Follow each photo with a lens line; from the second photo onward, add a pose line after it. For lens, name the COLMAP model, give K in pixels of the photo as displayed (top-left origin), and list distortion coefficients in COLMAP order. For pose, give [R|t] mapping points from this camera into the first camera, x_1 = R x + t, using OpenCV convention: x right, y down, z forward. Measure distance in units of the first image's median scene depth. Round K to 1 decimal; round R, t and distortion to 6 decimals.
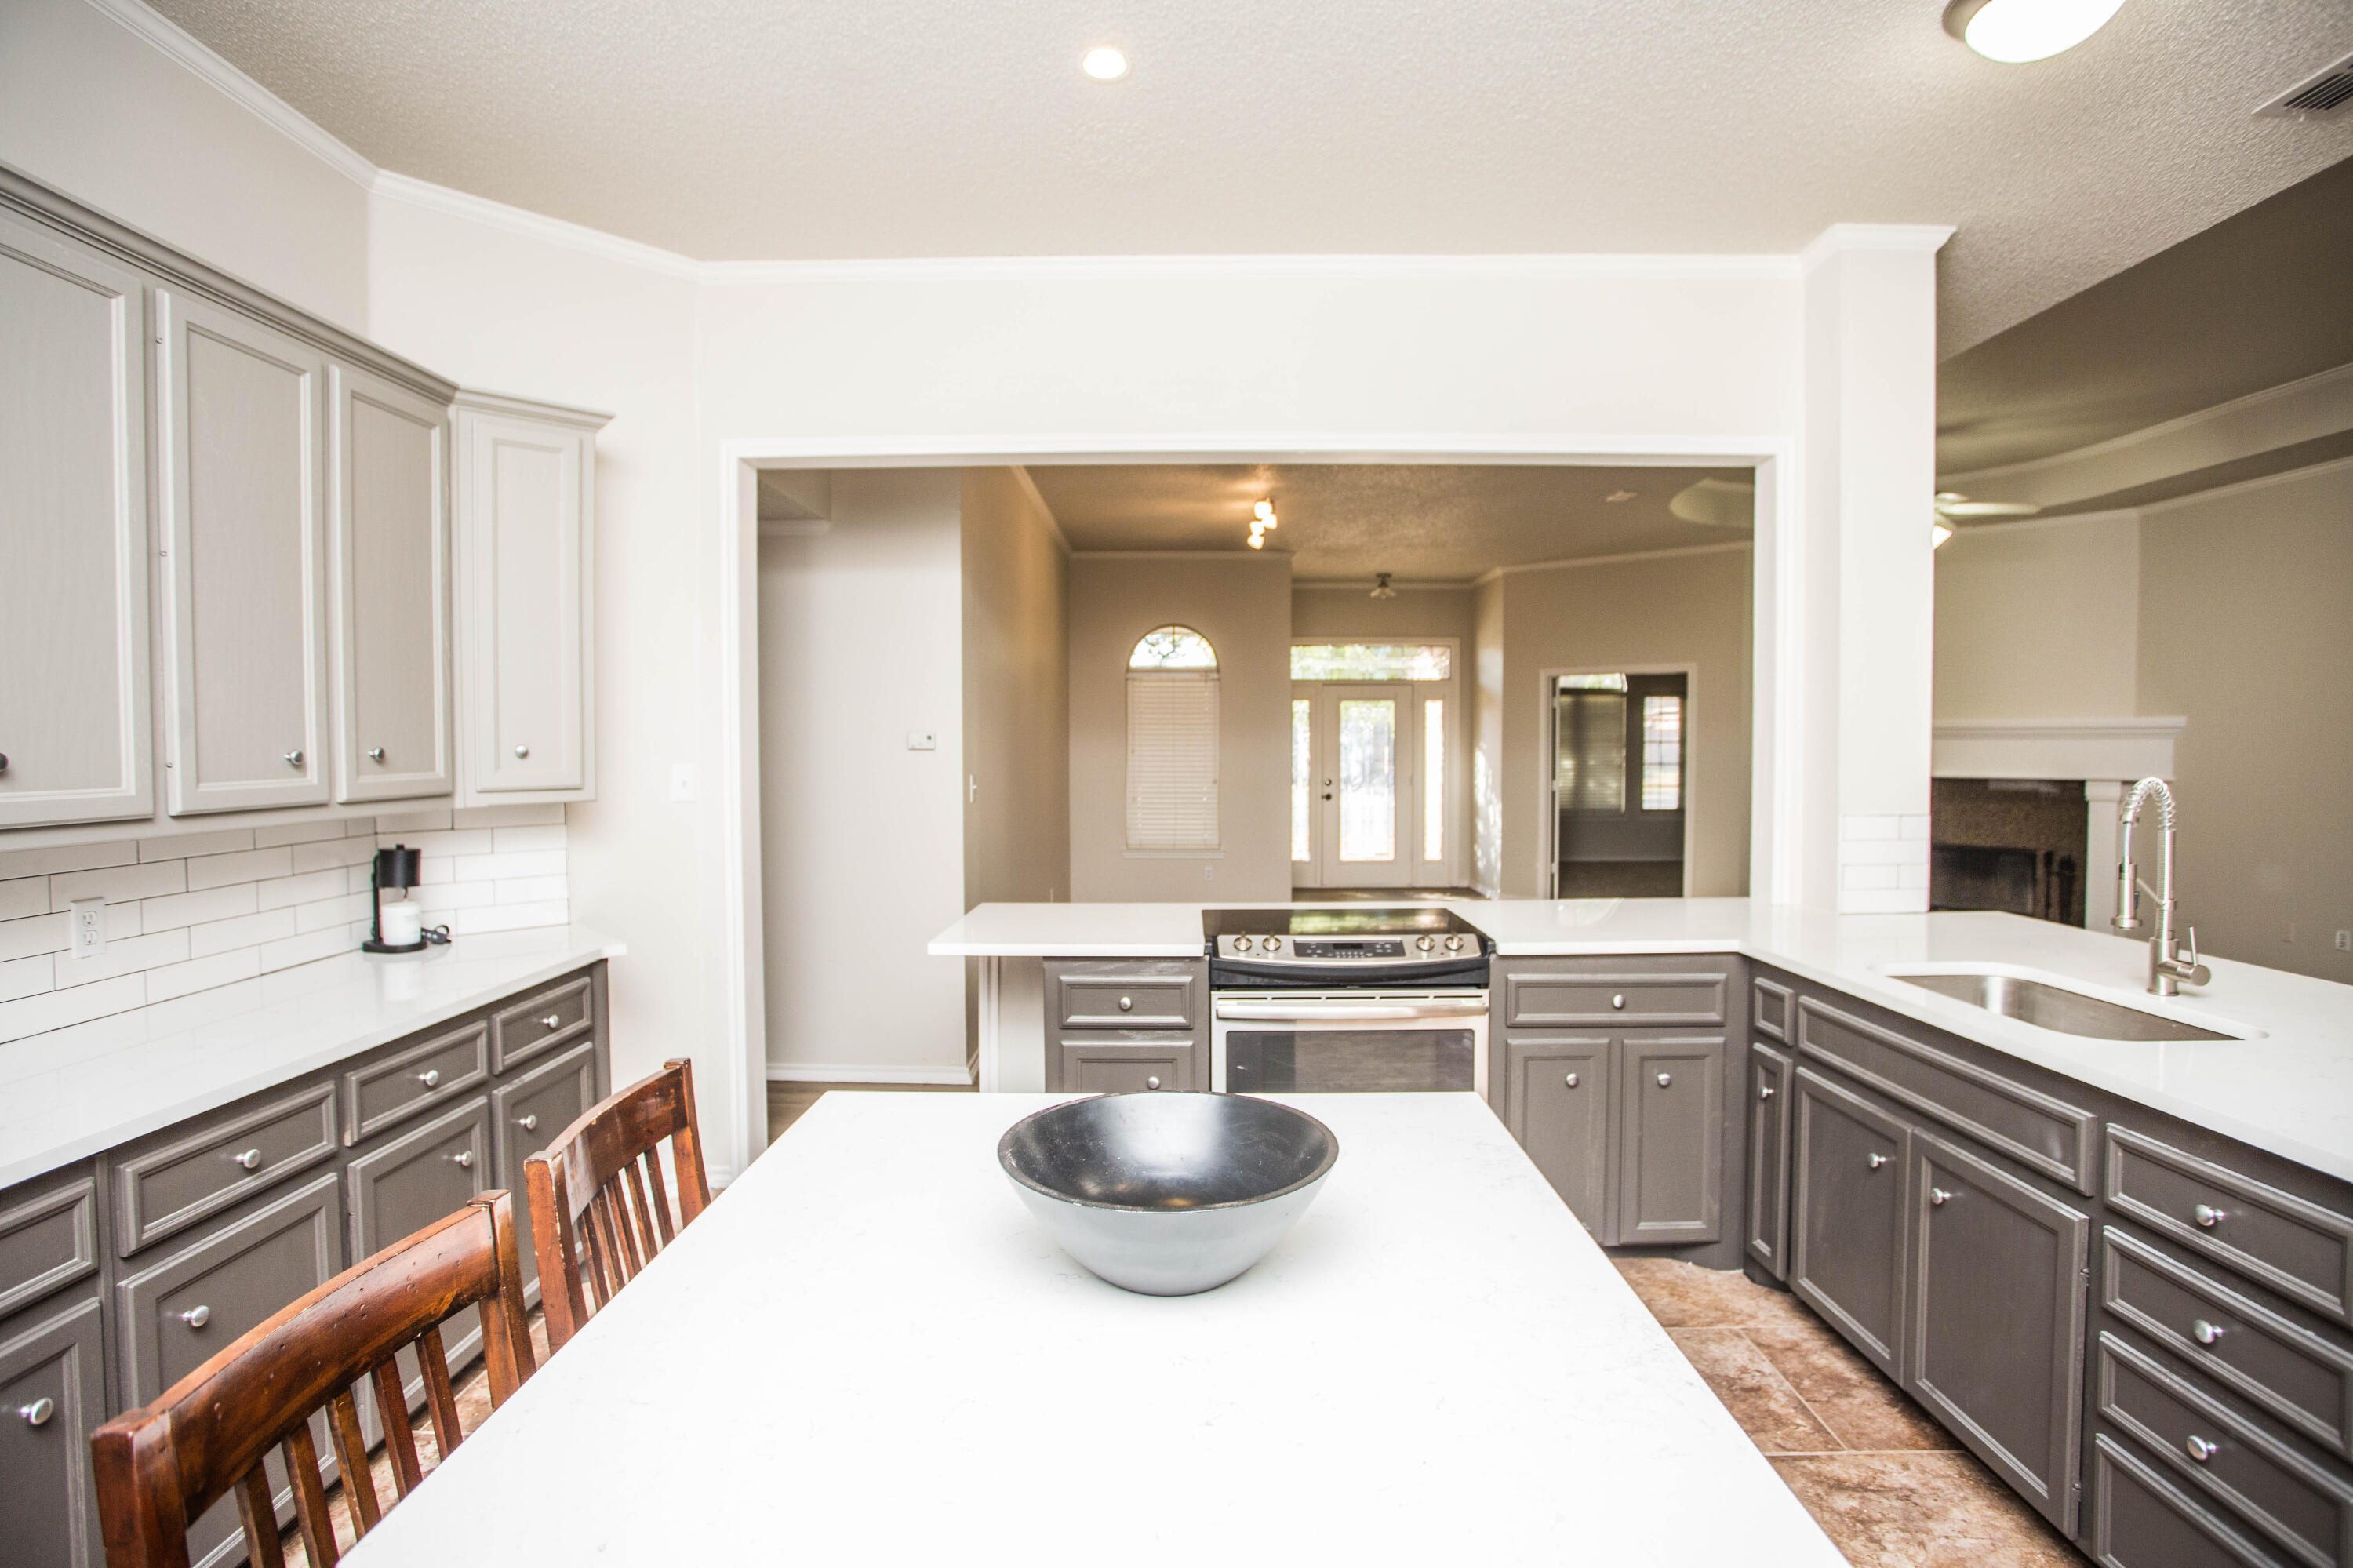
lens RADIAL K [[1139.3, 0, 1180.5], [0, 1139.3, 771.8], [0, 0, 1]] dist [-0.079139, 0.031857]
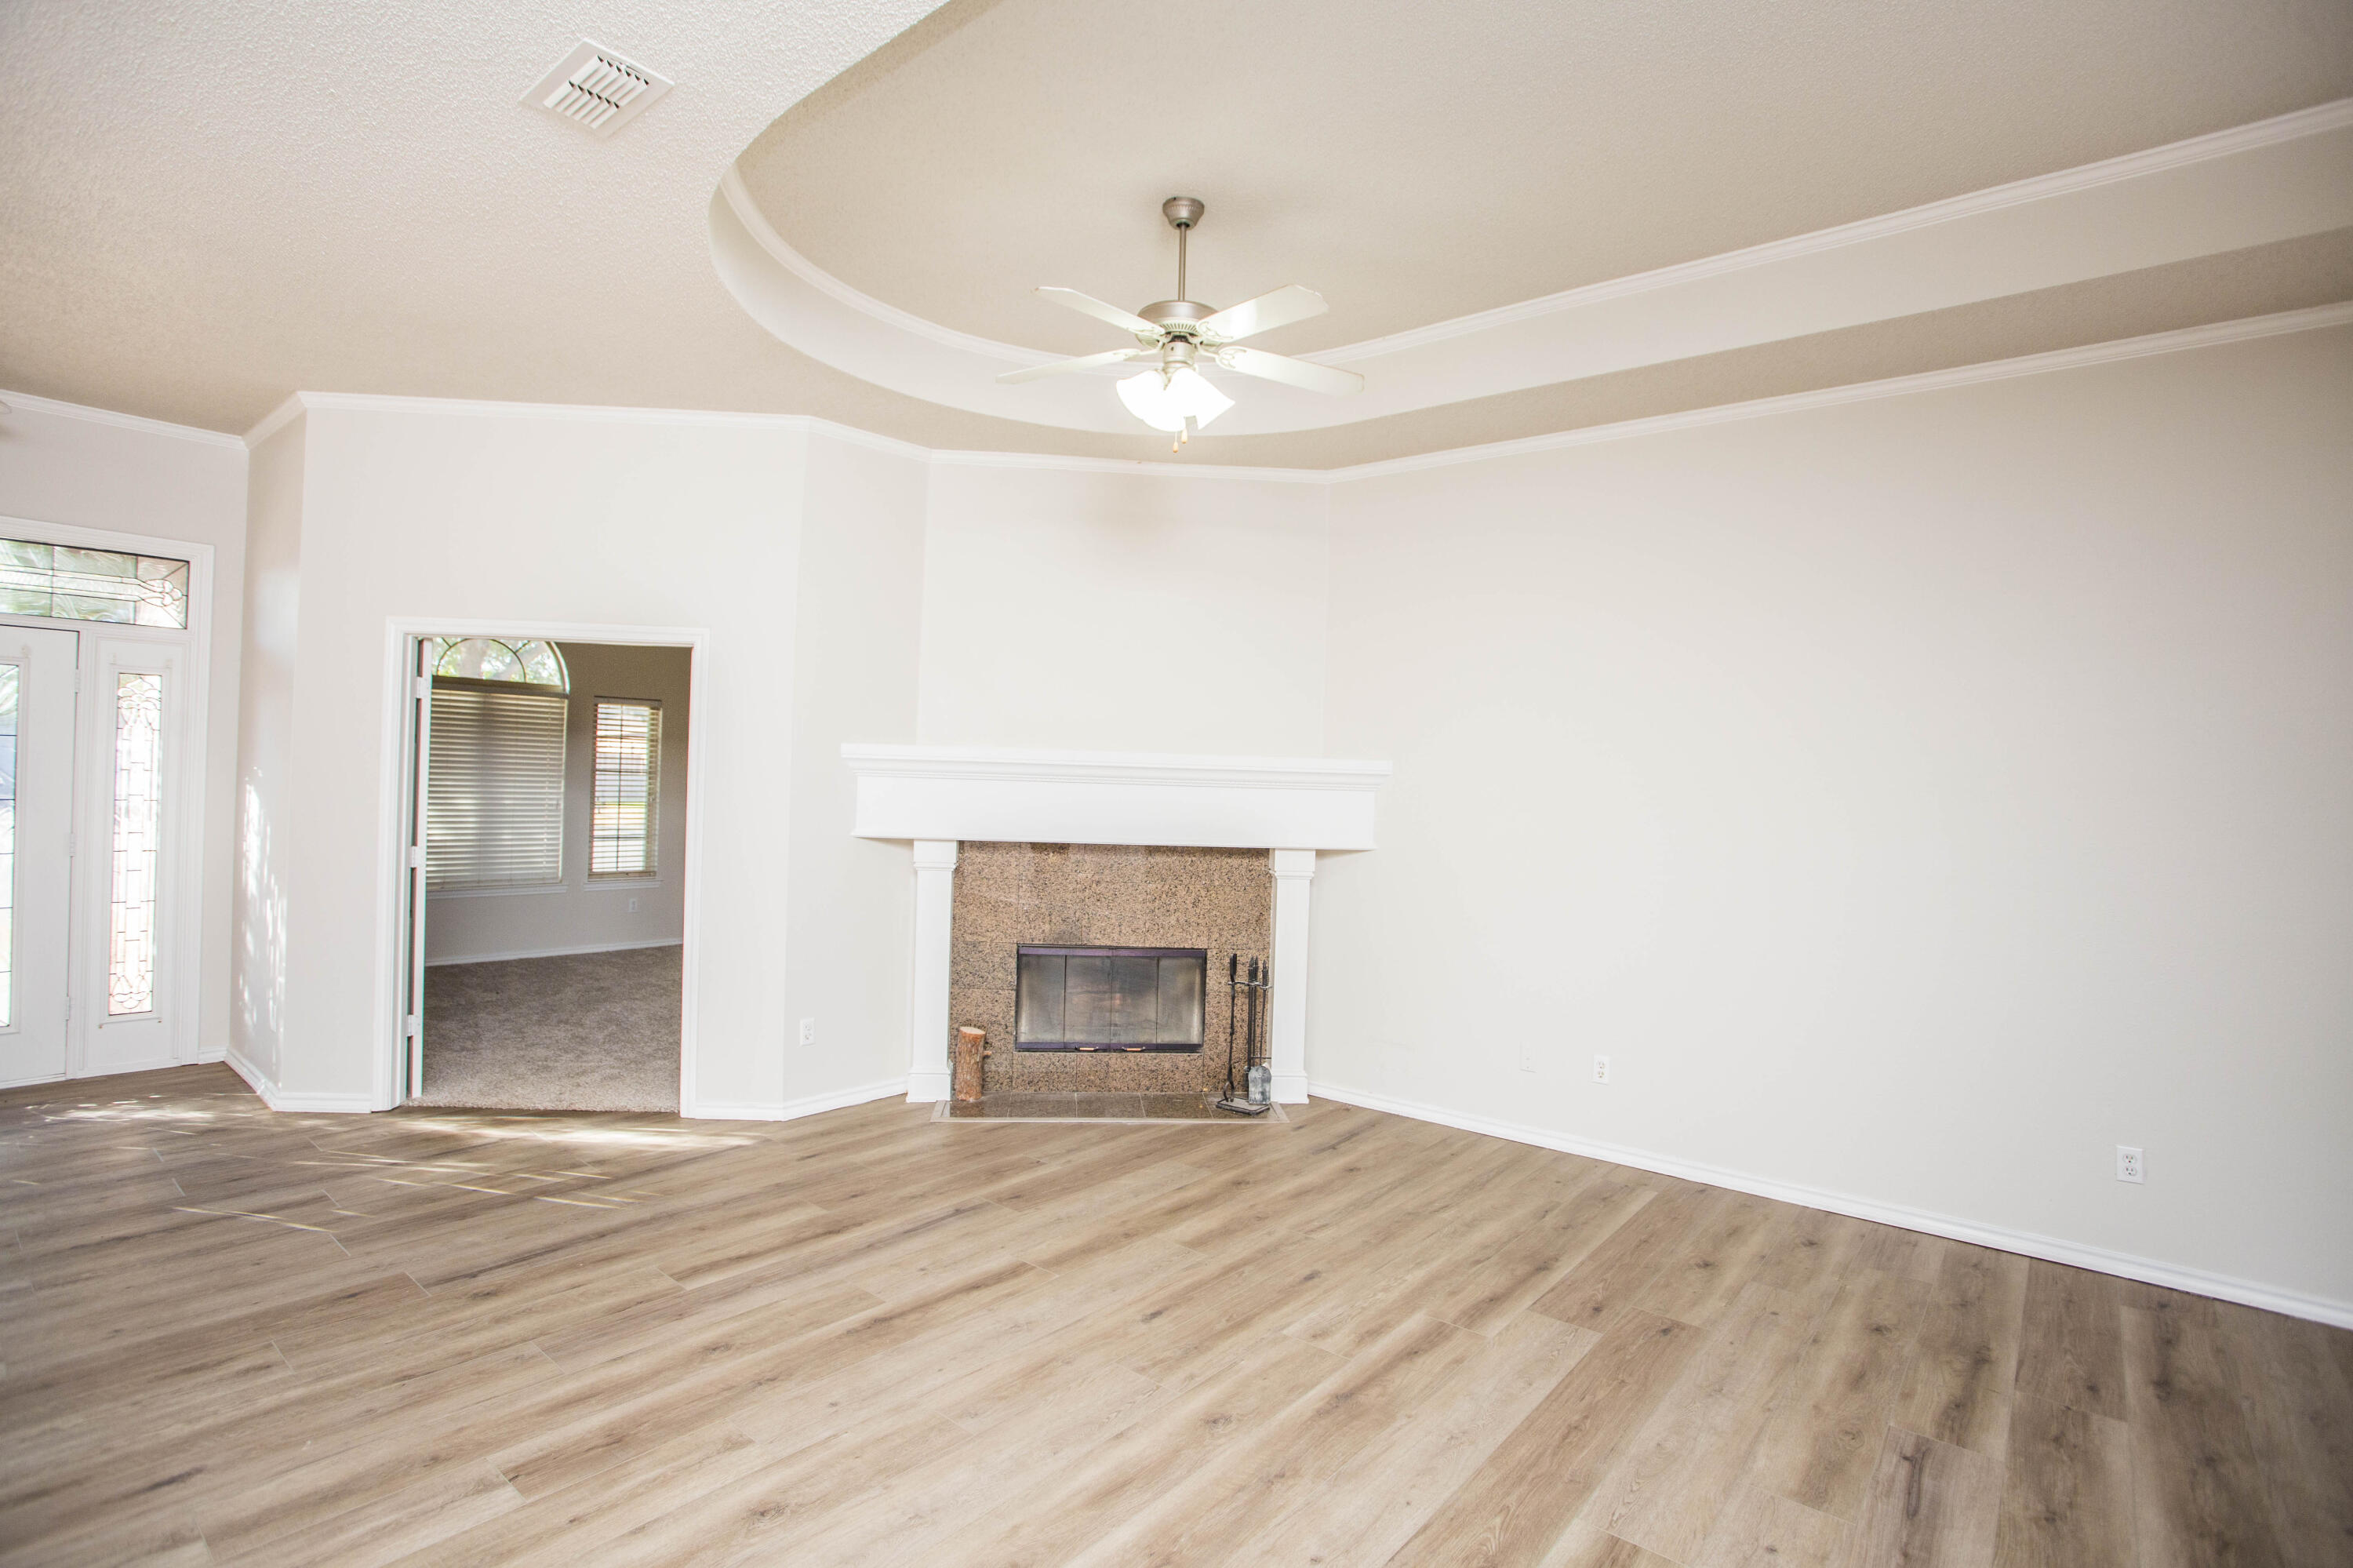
lens RADIAL K [[1139.3, 0, 1180.5], [0, 1139.3, 771.8], [0, 0, 1]] dist [-0.079139, 0.031857]
pose [[0.636511, 0.020978, 0.770982, 0.149008], [-0.005751, 0.999731, -0.022455, -0.015056], [-0.771246, 0.009859, 0.636460, 0.376981]]
